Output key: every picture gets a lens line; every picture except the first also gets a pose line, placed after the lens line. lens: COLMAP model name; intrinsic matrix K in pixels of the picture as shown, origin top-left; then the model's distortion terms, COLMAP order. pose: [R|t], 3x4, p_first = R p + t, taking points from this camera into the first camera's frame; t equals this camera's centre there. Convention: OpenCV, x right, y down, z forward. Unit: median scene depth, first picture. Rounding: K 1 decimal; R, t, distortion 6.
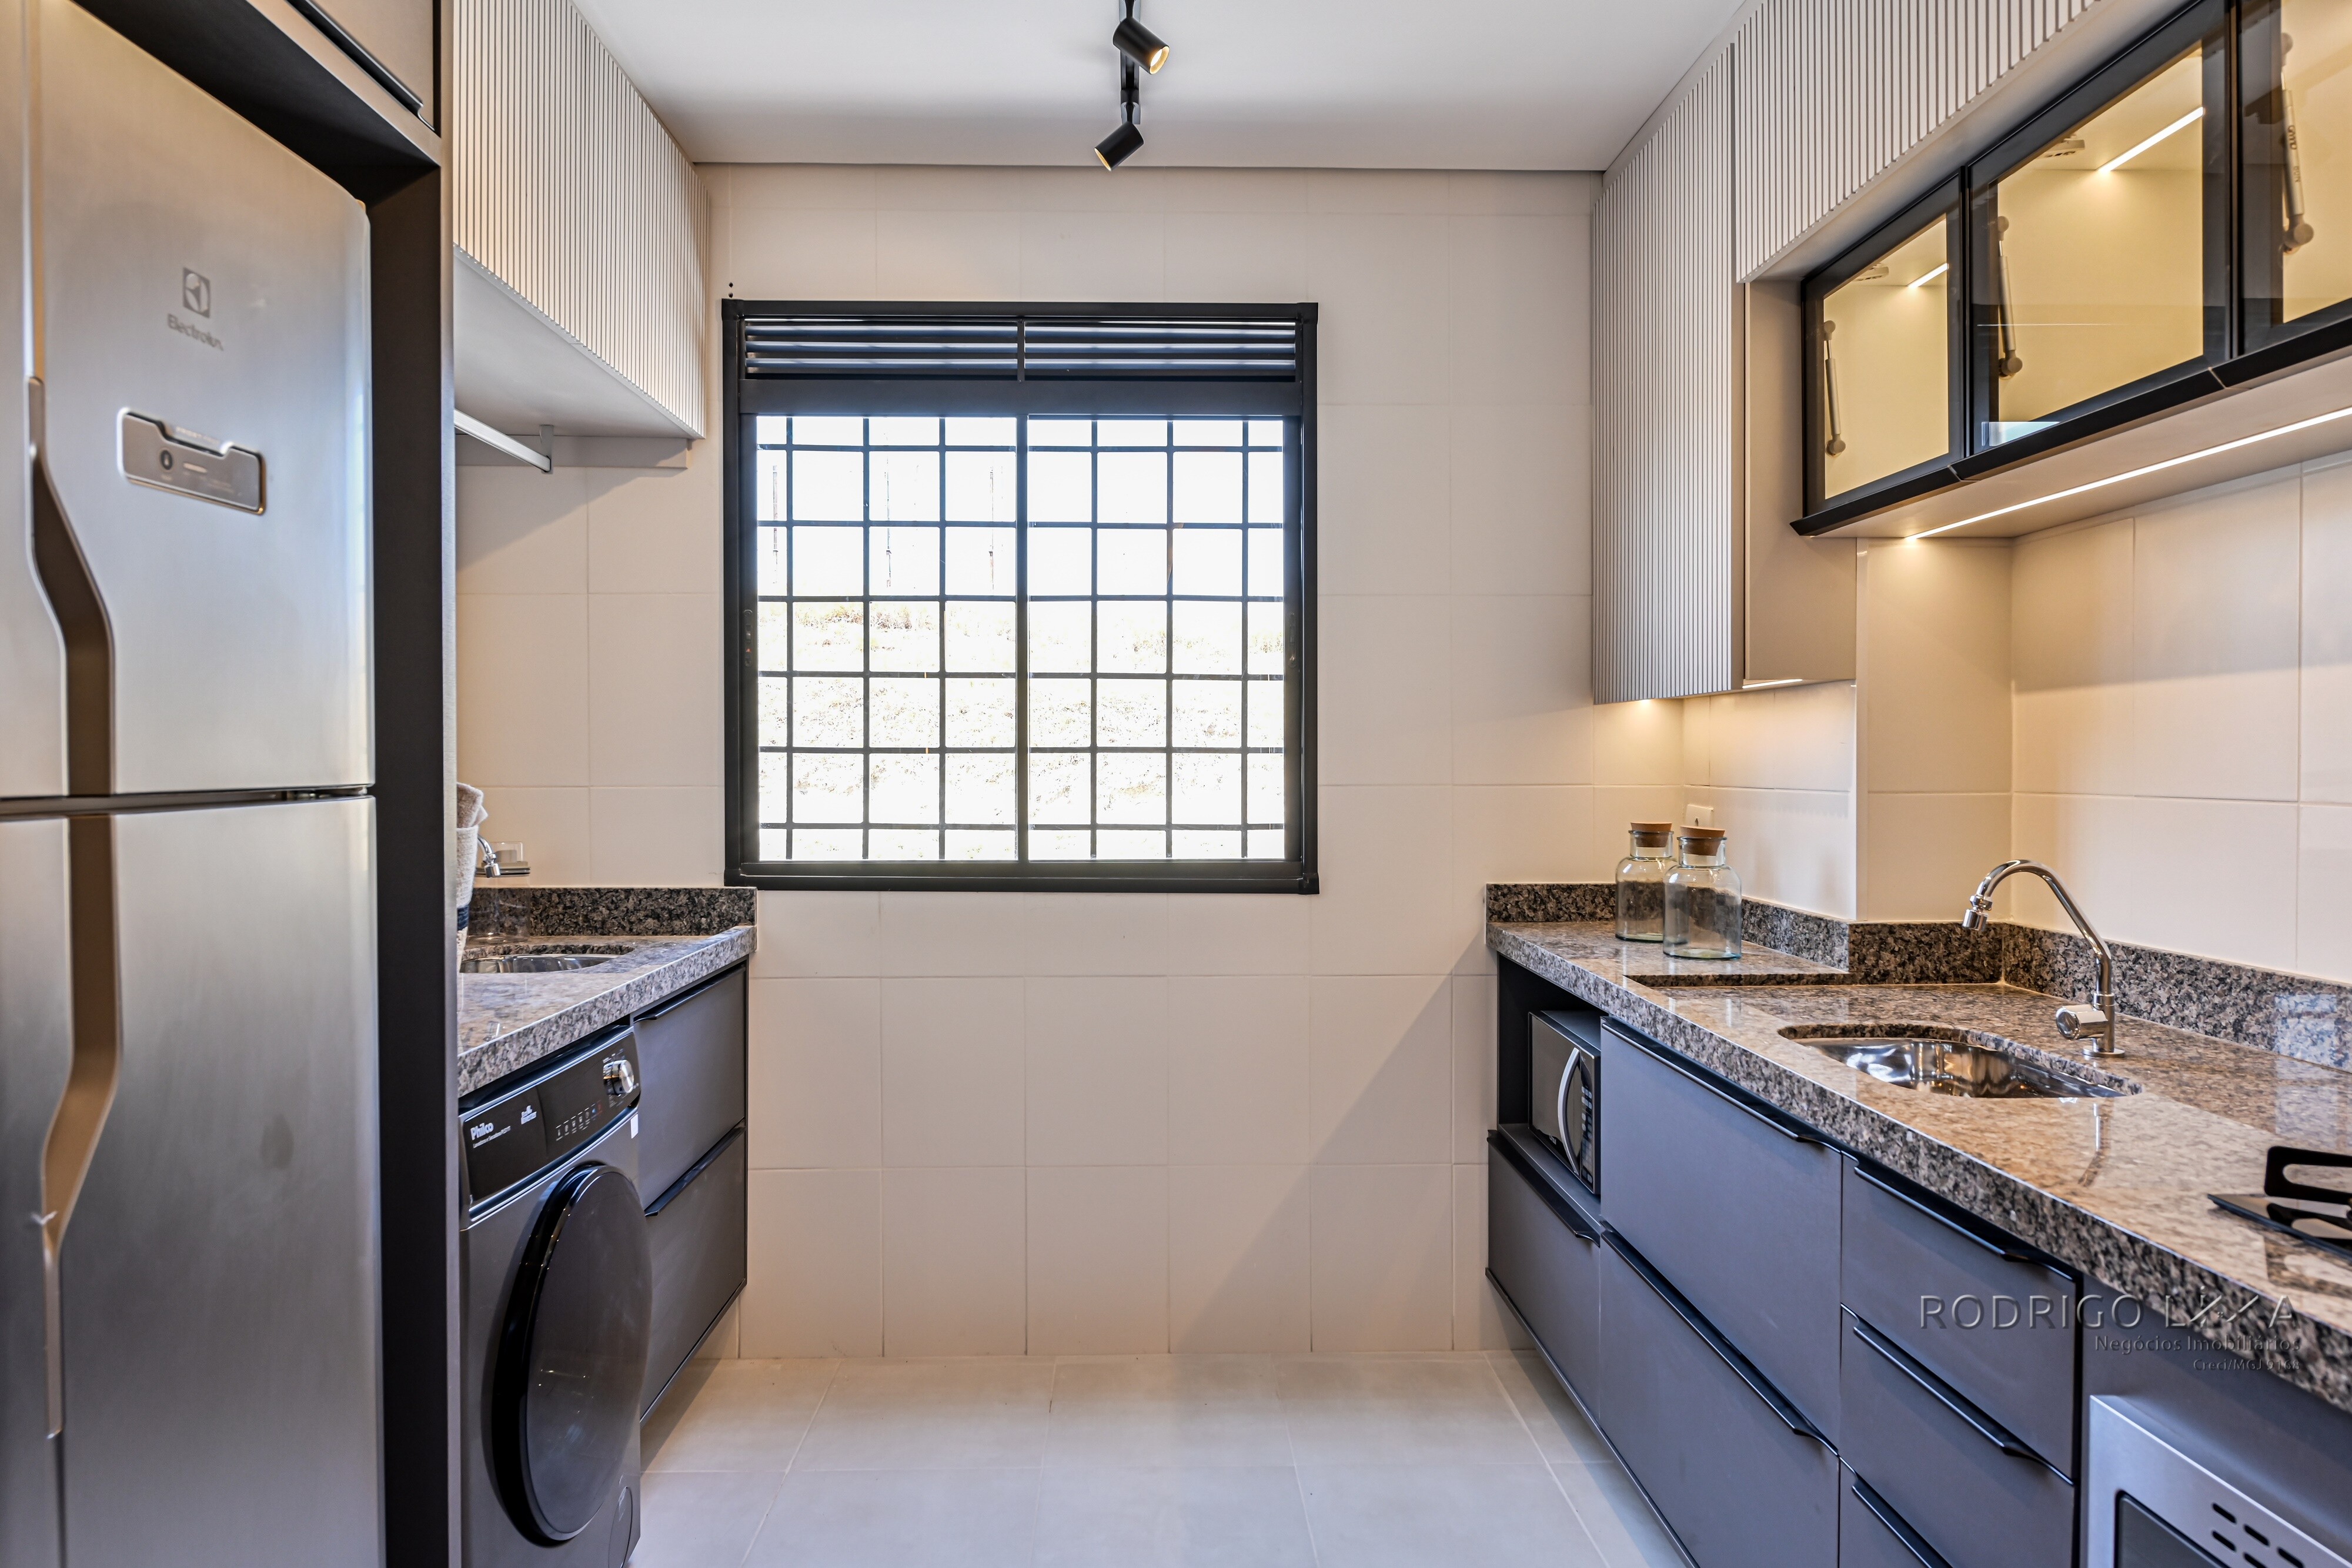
lens RADIAL K [[1468.5, 0, 1244.4], [0, 1468.5, 782.4], [0, 0, 1]] dist [-0.017227, 0.002288]
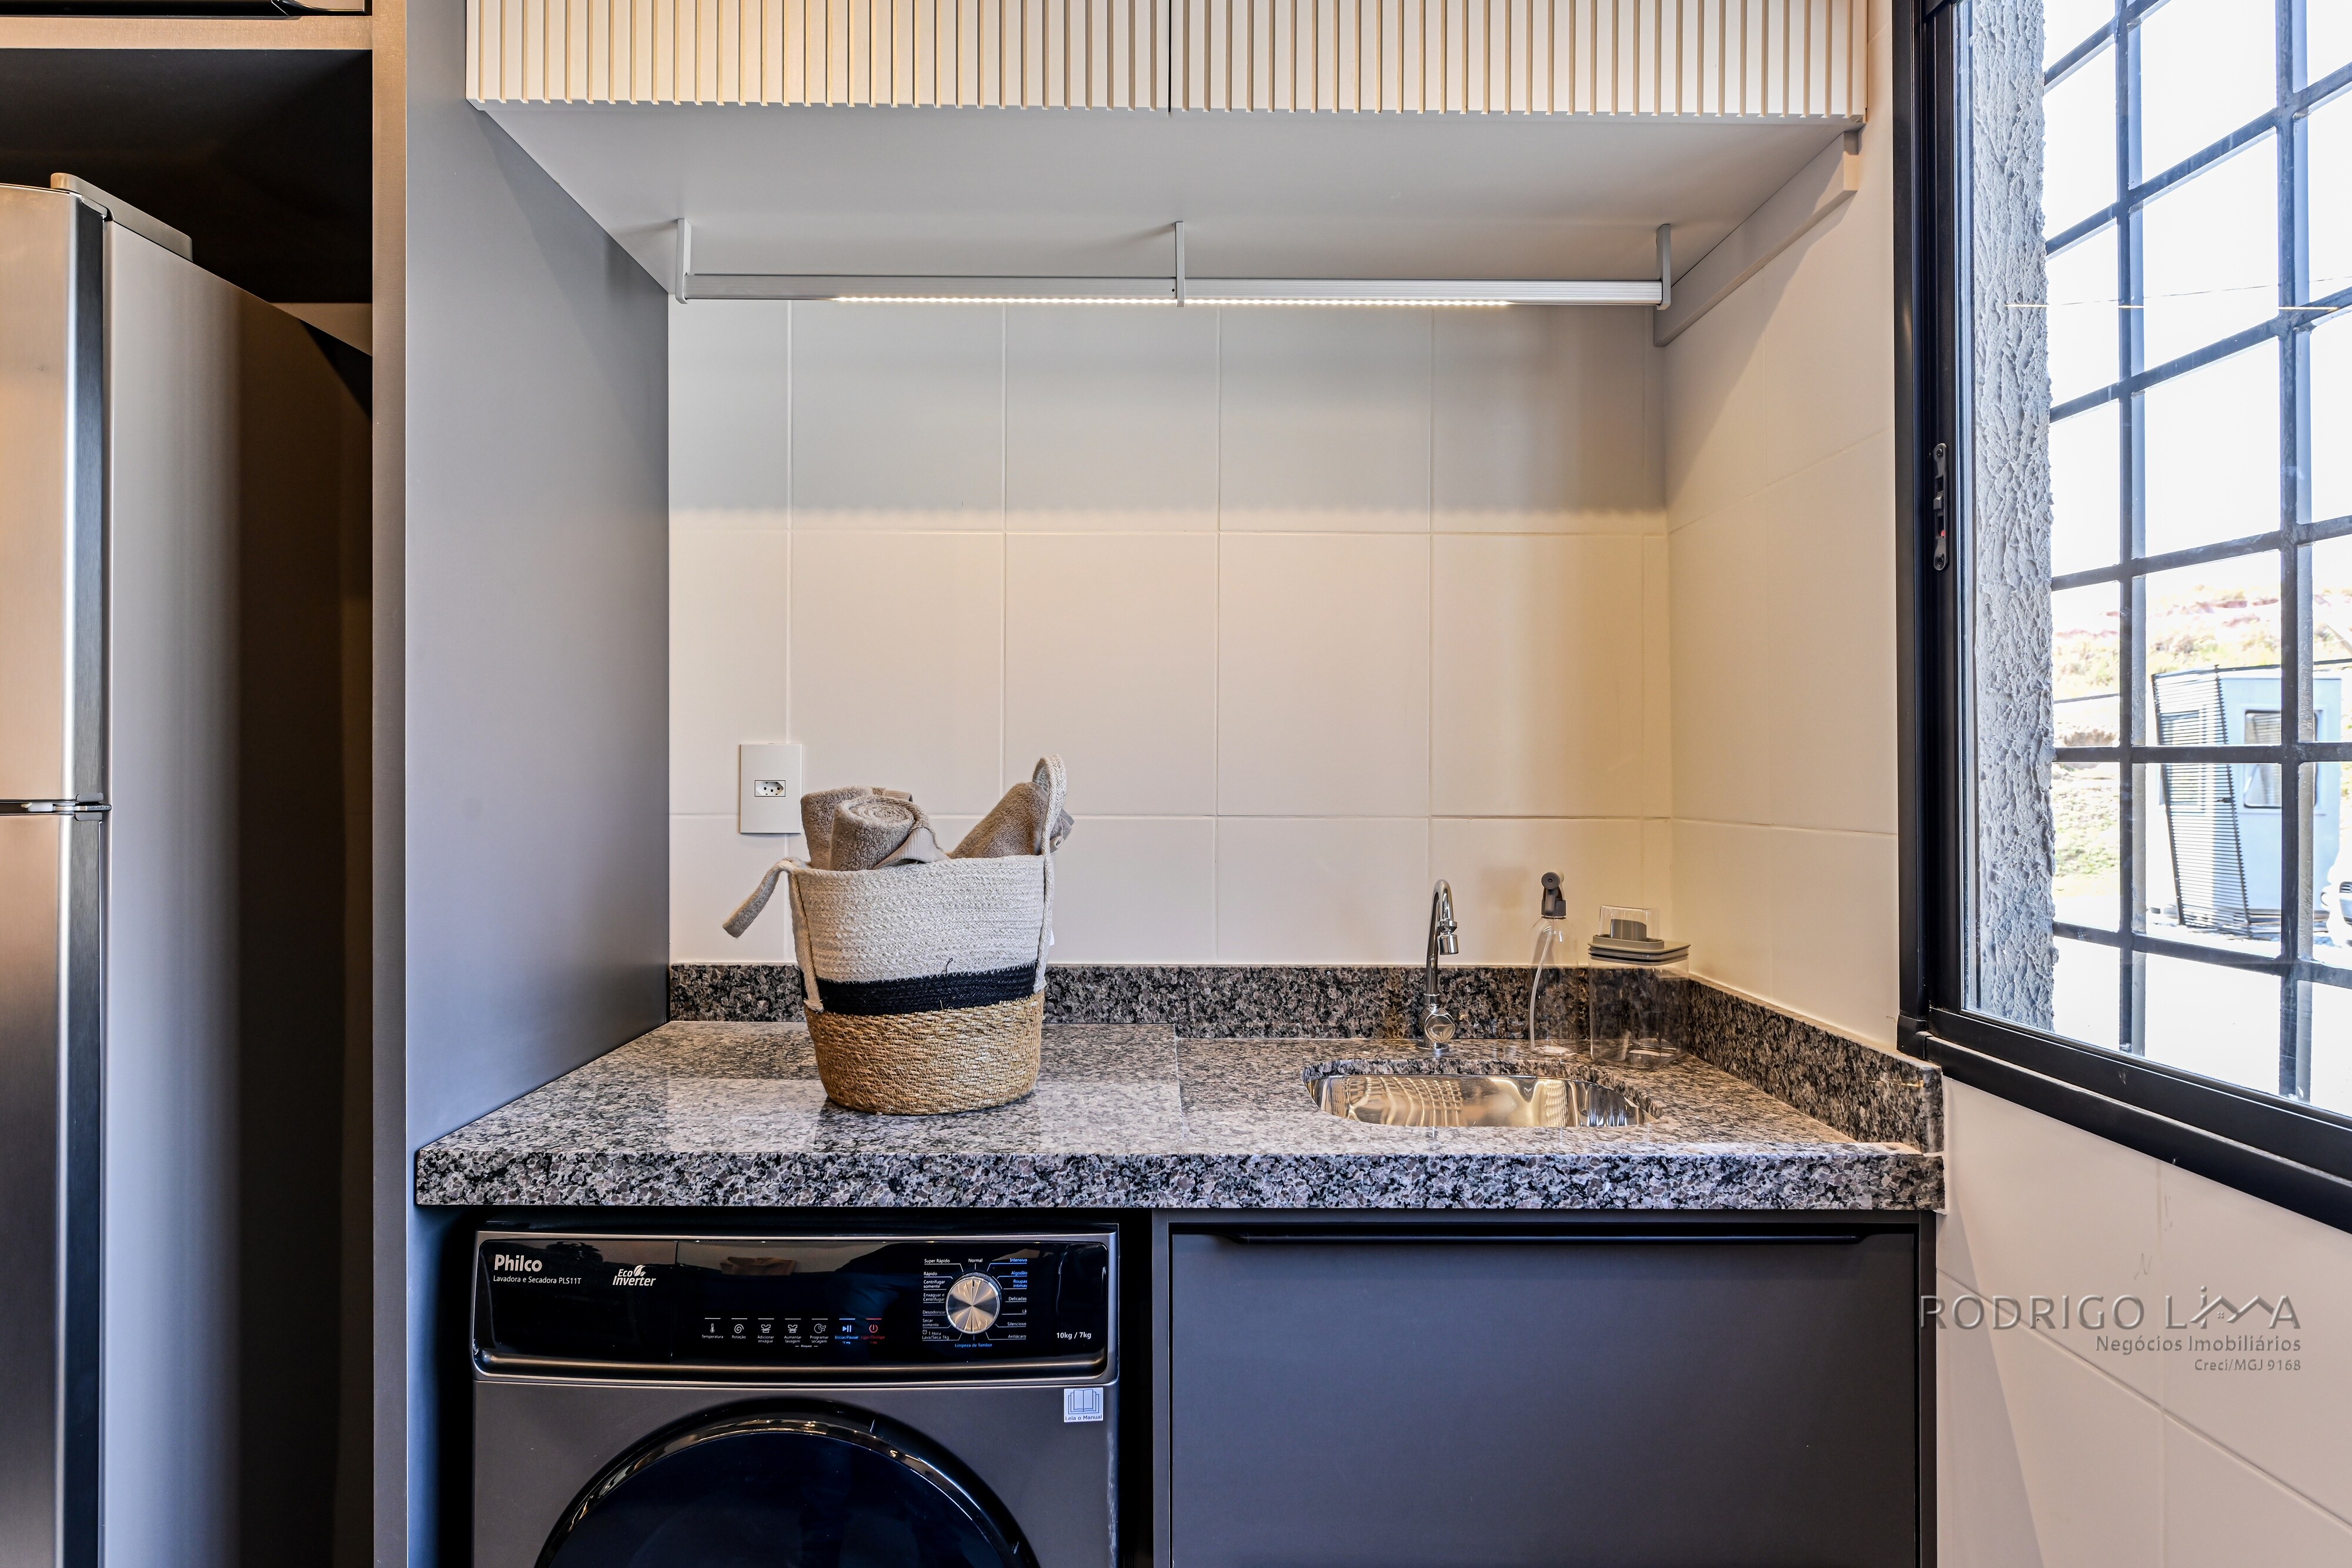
lens RADIAL K [[1327.0, 0, 1158.2], [0, 1327.0, 771.7], [0, 0, 1]] dist [-0.008939, -0.000247]
pose [[-0.071944, -0.003069, -0.997404, 0.081807], [-0.017431, 0.999846, -0.001819, -0.012941], [0.997256, 0.017255, -0.071987, 0.797995]]
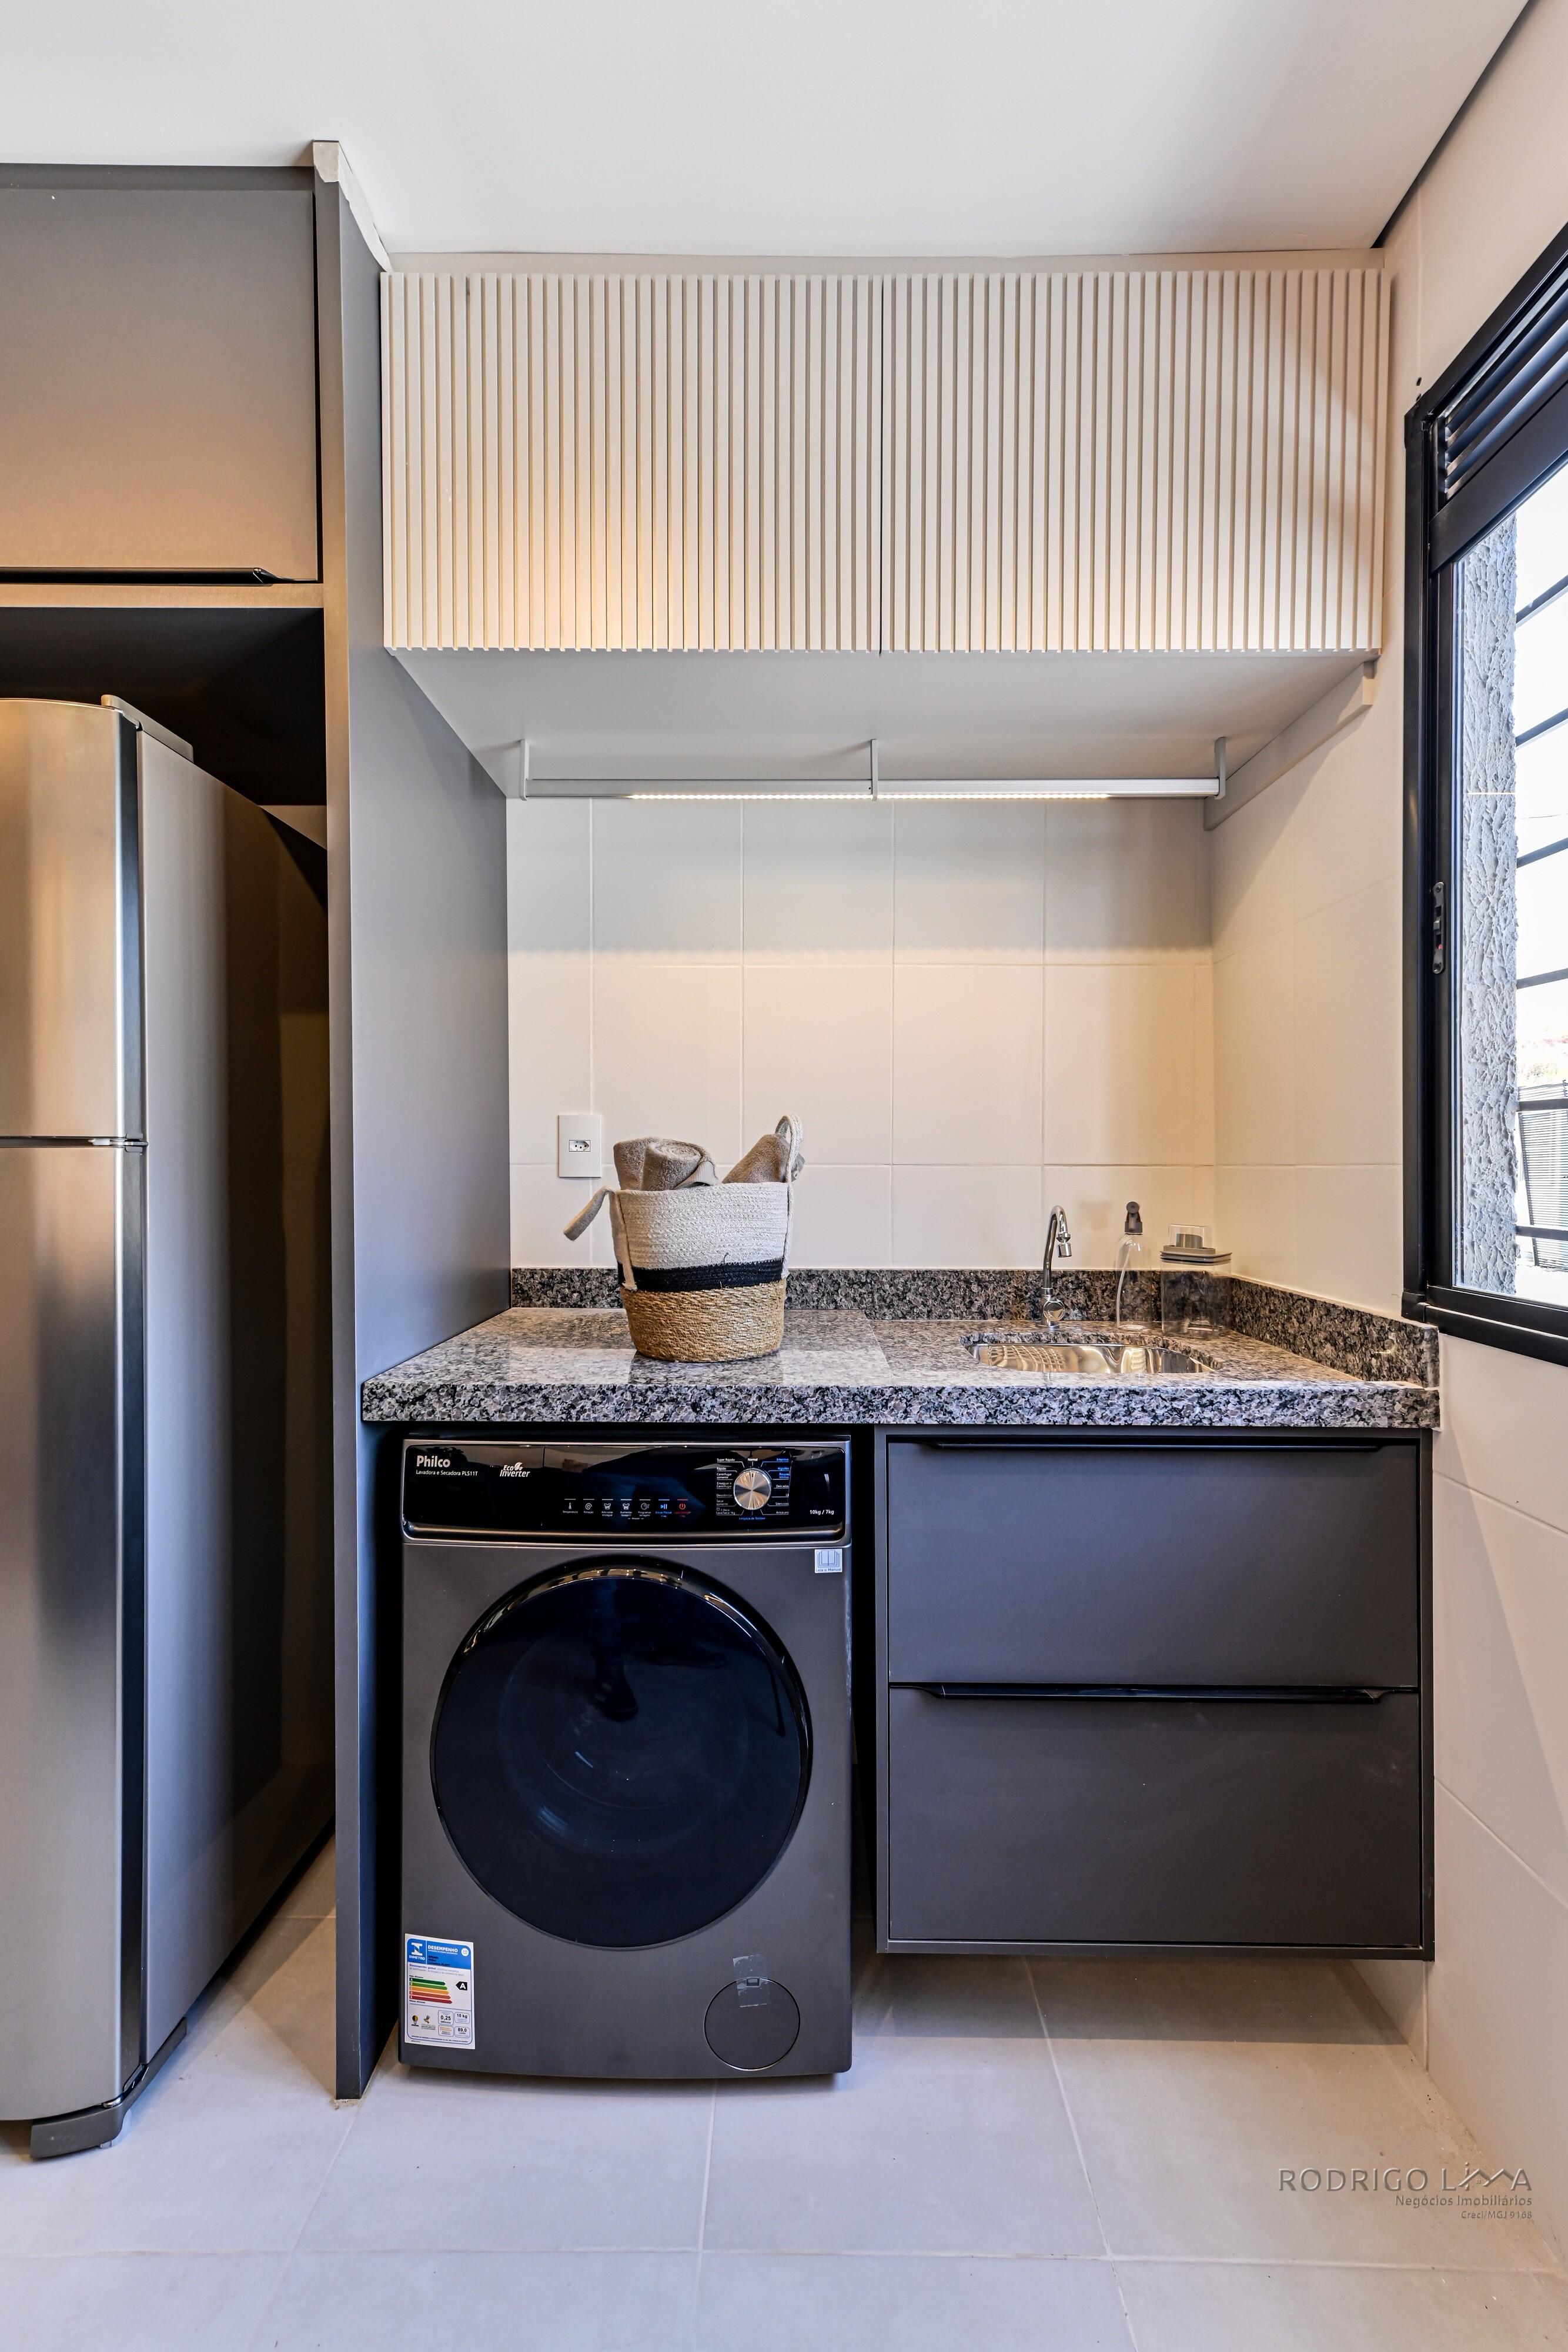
lens RADIAL K [[926.7, 0, 784.7], [0, 926.7, 1175.0], [0, 0, 1]] dist [0.001607, -0.000064]
pose [[-0.088401, 0.010906, -0.996025, 0.082159], [-0.016180, 0.999792, 0.012383, 0.006621], [0.995954, 0.017210, -0.088206, 0.764073]]
